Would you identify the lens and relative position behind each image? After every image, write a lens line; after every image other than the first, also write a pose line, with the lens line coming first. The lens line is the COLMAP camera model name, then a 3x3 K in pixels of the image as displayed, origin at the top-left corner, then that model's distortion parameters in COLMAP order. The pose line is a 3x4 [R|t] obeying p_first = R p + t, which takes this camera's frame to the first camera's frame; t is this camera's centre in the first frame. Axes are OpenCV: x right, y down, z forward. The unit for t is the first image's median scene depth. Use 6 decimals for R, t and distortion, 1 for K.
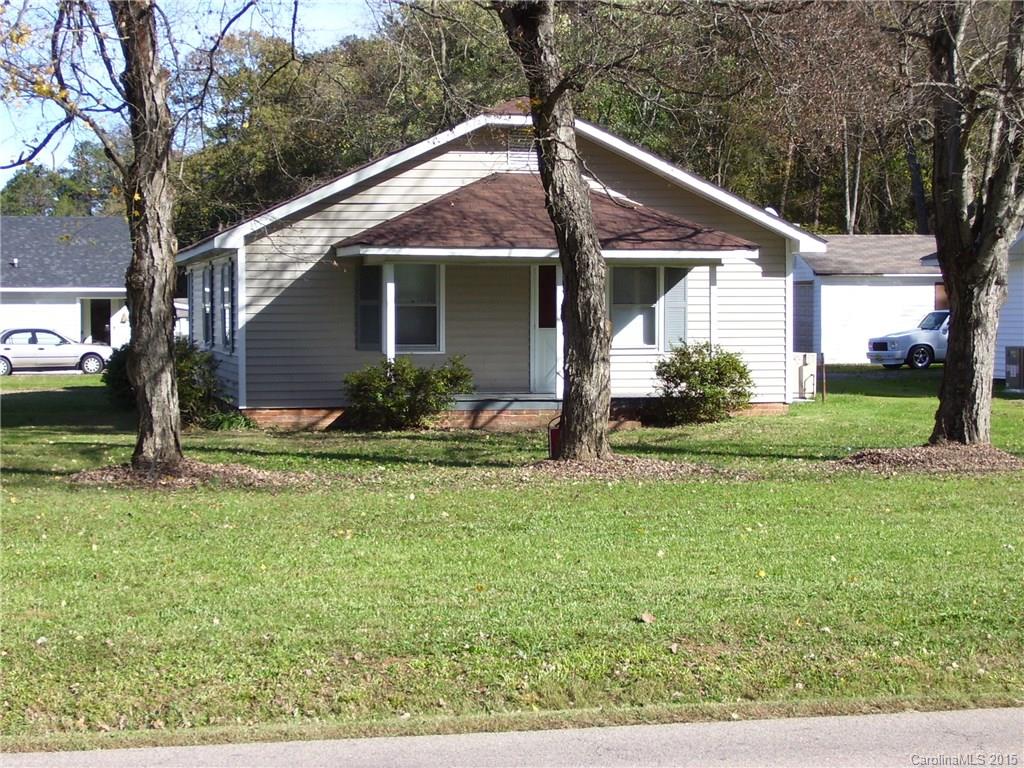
lens RADIAL K [[2094.0, 0, 512.0], [0, 2094.0, 381.1], [0, 0, 1]] dist [-0.081703, 0.000000]
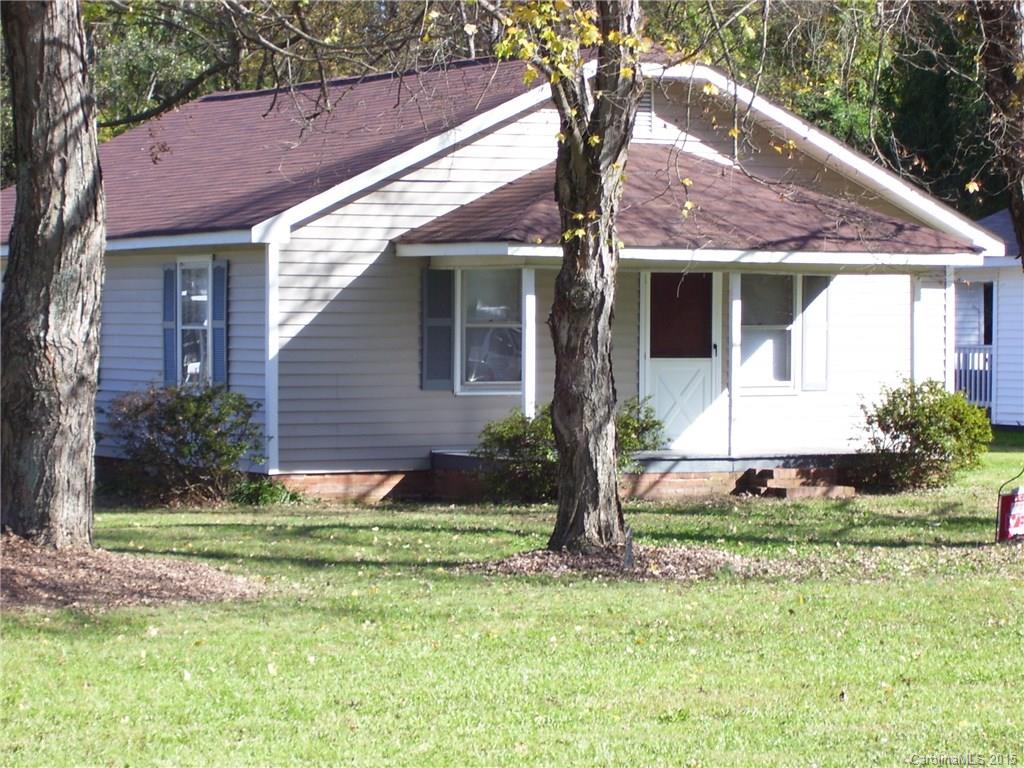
lens RADIAL K [[3250.2, 0, 512.0], [0, 3250.2, 384.8], [0, 0, 1]] dist [-0.140855, 0.000000]
pose [[0.964642, -0.000446, 0.263564, -0.340244], [0.004181, 0.999899, -0.013613, -0.001348], [-0.263531, 0.014233, 0.964546, -0.062000]]
